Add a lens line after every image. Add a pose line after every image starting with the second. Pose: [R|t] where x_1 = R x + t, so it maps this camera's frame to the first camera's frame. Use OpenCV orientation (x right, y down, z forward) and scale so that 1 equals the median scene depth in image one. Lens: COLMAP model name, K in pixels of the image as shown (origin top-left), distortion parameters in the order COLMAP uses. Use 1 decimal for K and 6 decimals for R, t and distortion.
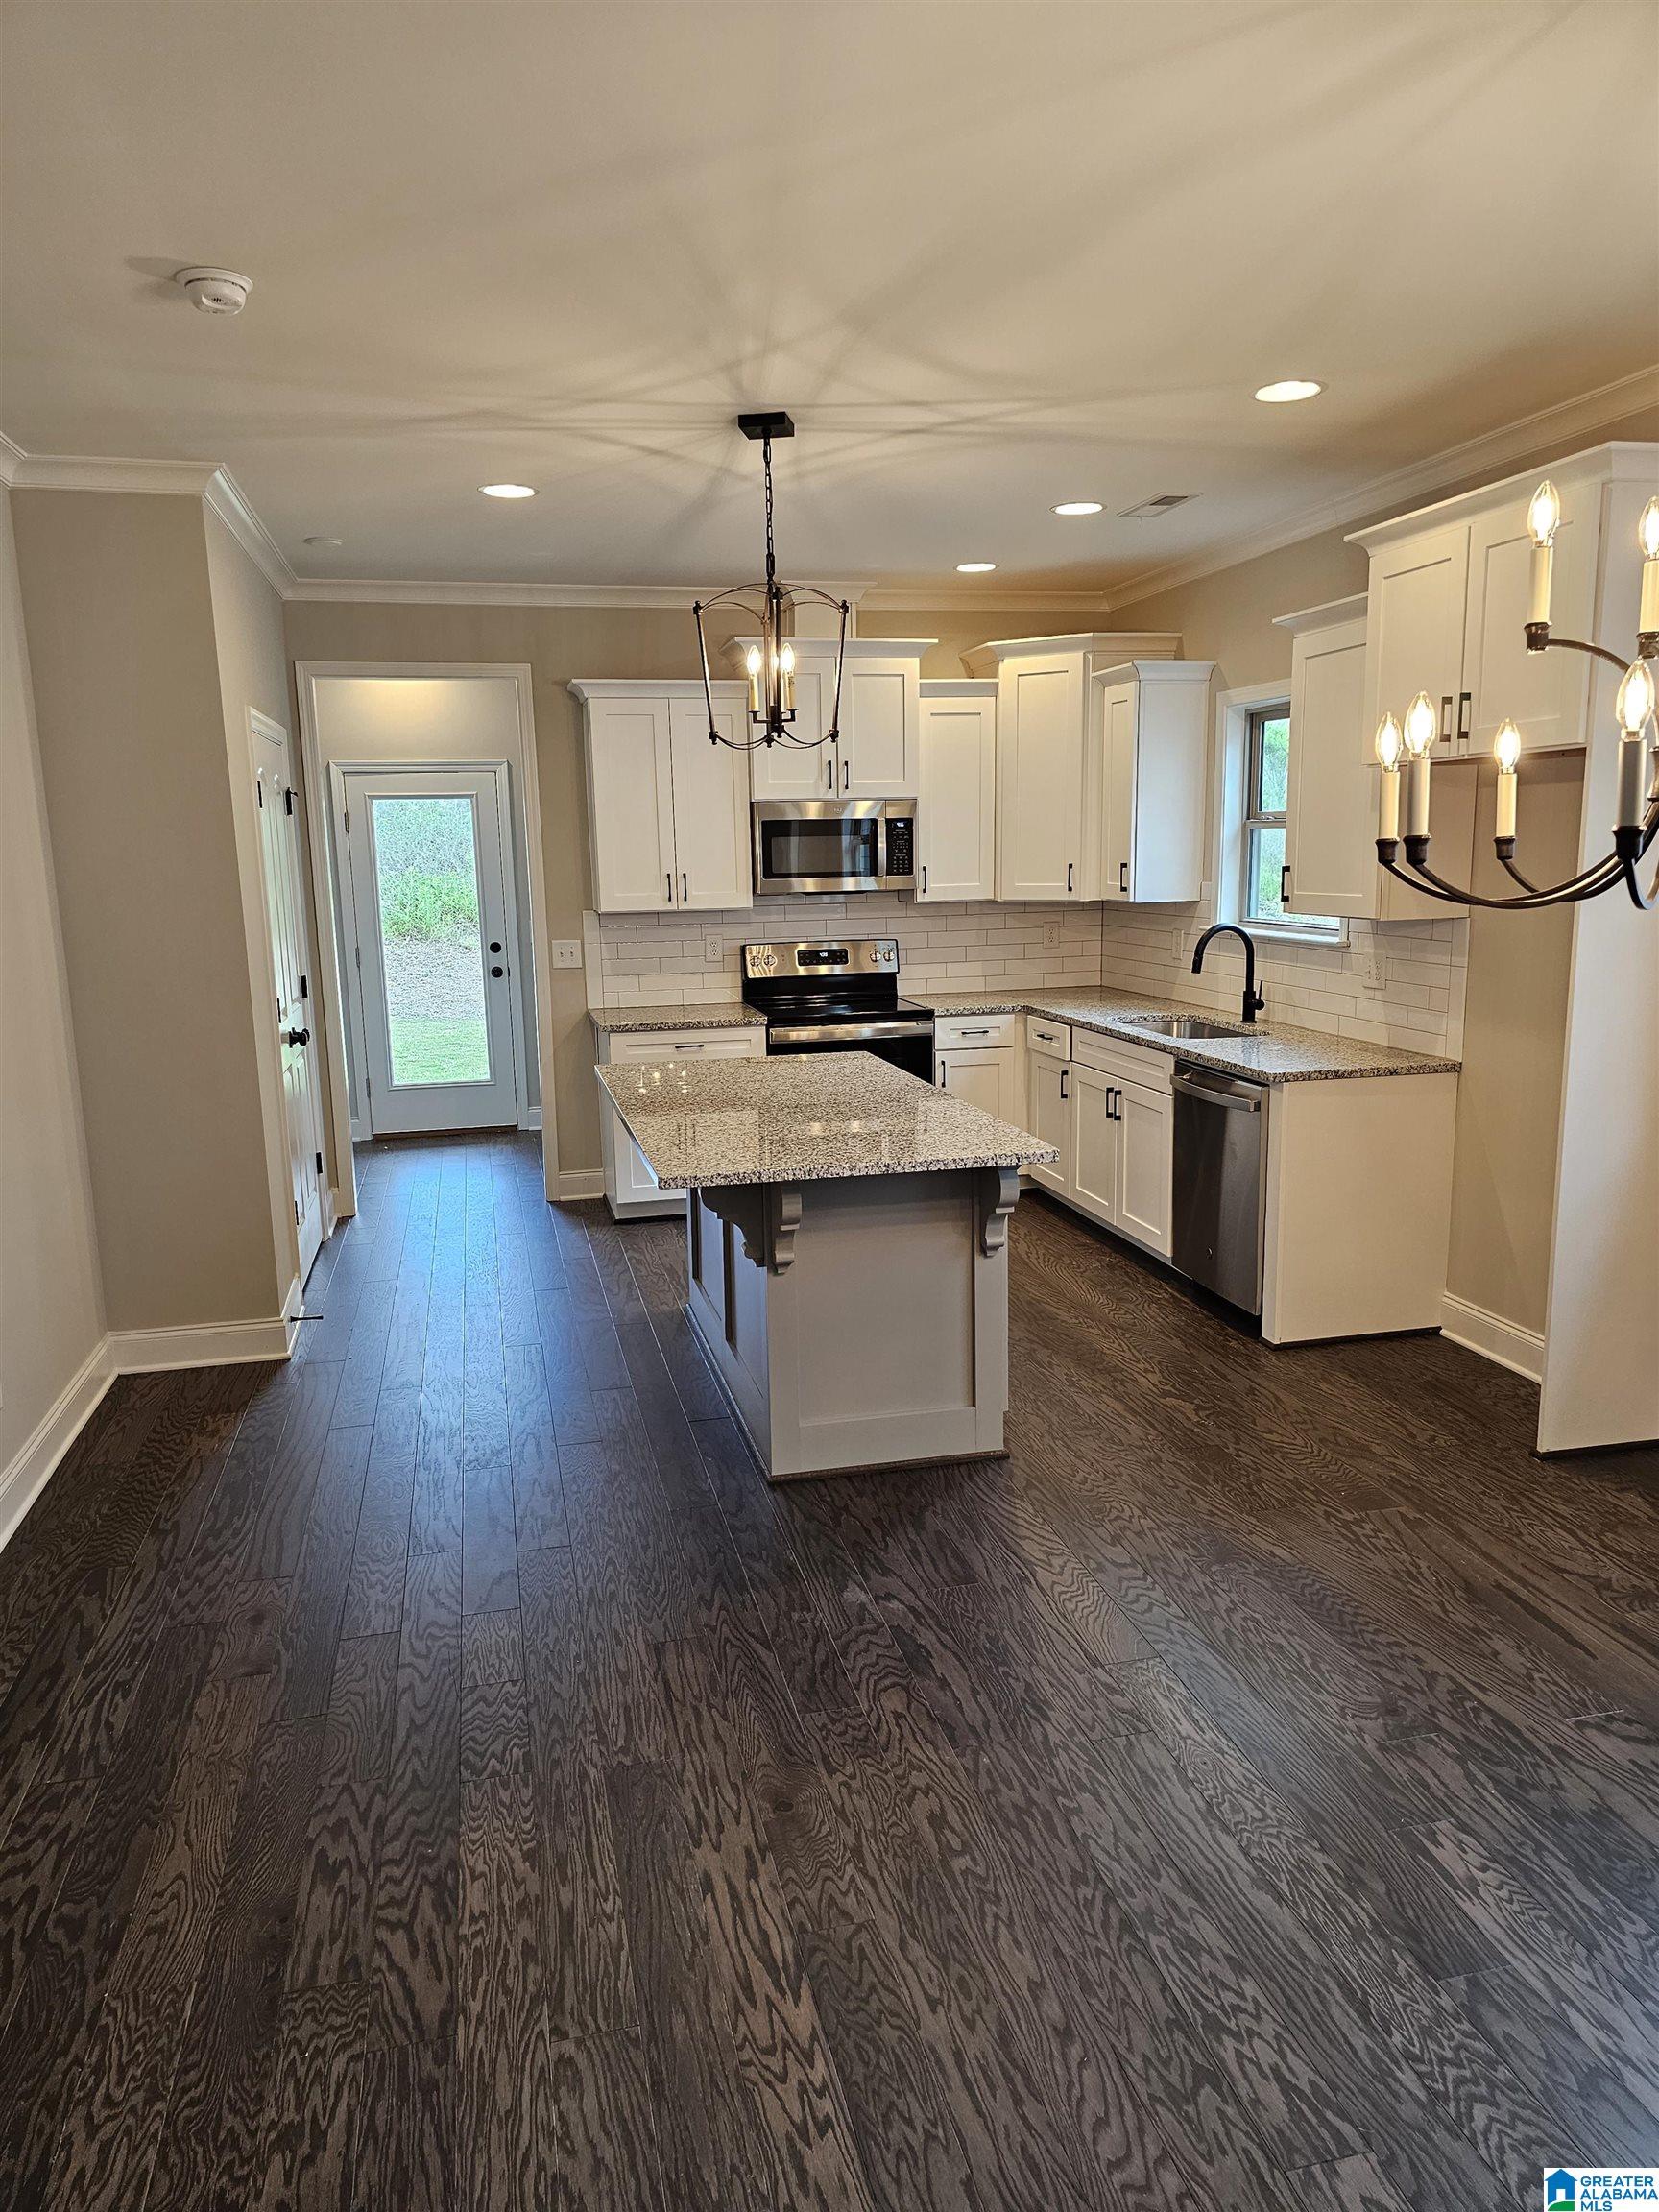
lens RADIAL K [[1486.9, 0, 818.9], [0, 1486.9, 1116.4], [0, 0, 1]] dist [0.046752, -0.031639]
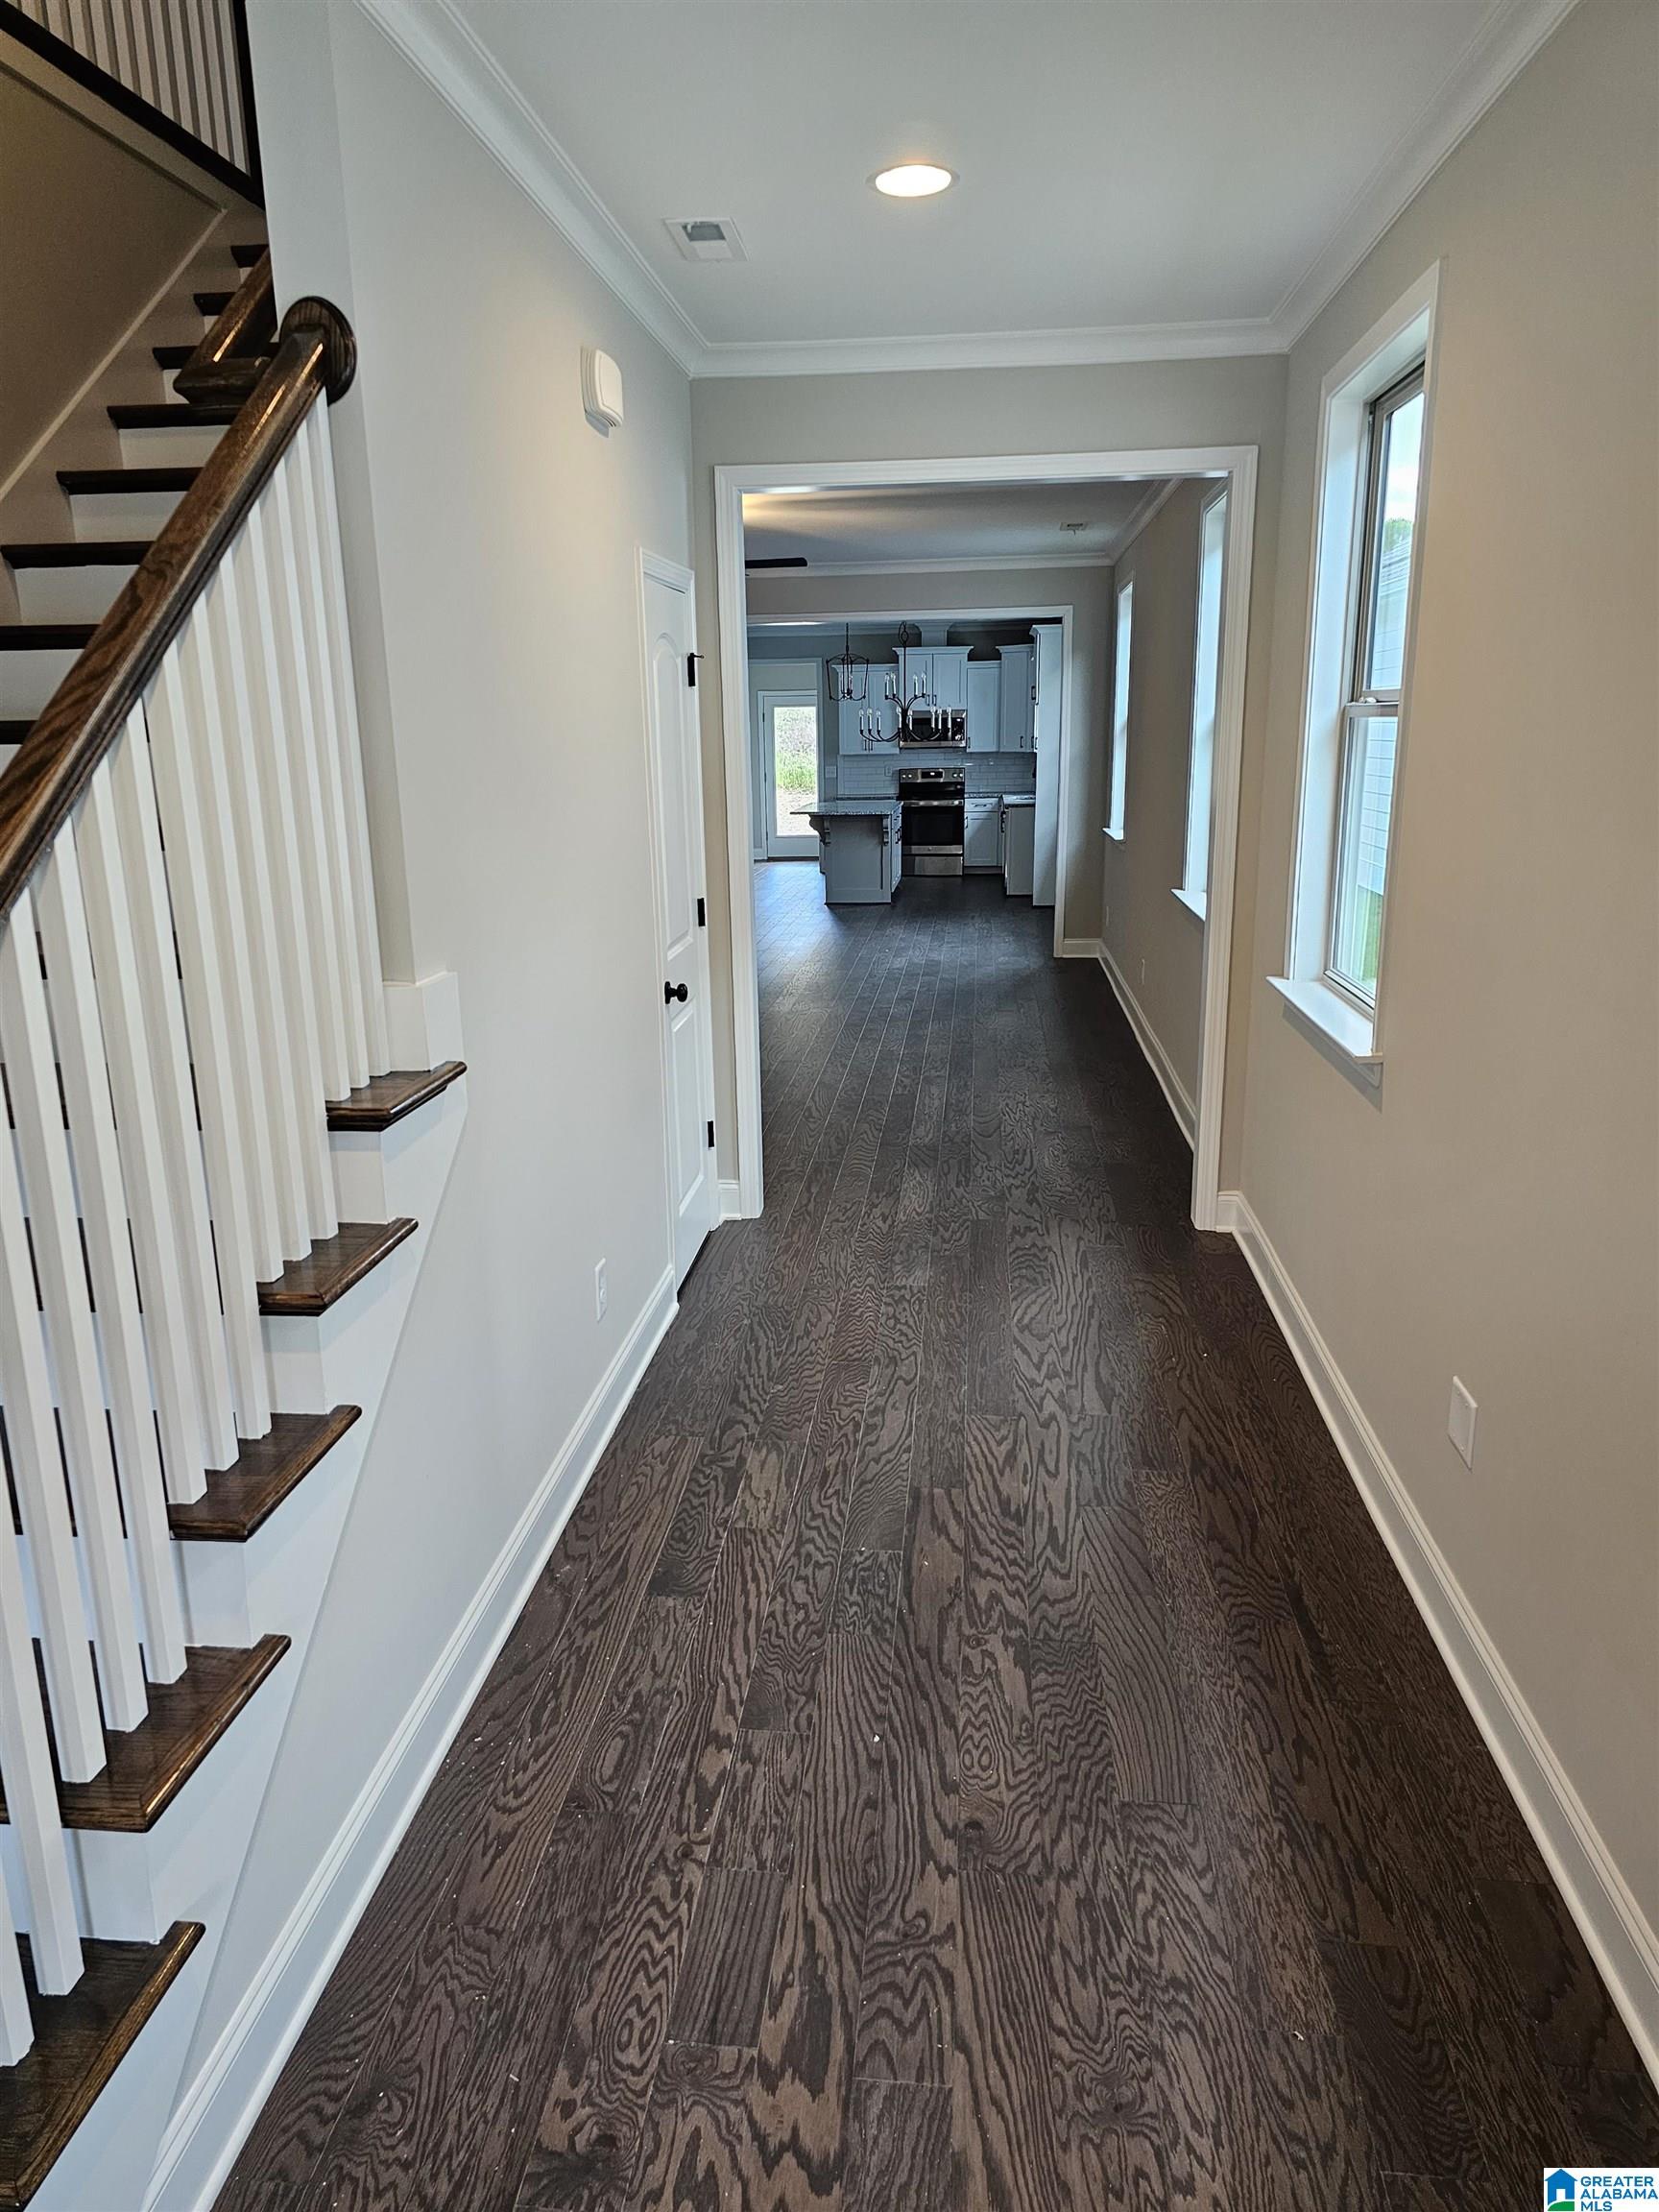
lens RADIAL K [[1486.9, 0, 819.3], [0, 1486.9, 1111.8], [0, 0, 1]] dist [0.046752, -0.031639]
pose [[0.954007, 0.081350, -0.288534, 1.376339], [-0.060074, 0.994832, 0.081860, 0.611410], [0.293702, -0.060761, 0.953964, -3.447405]]
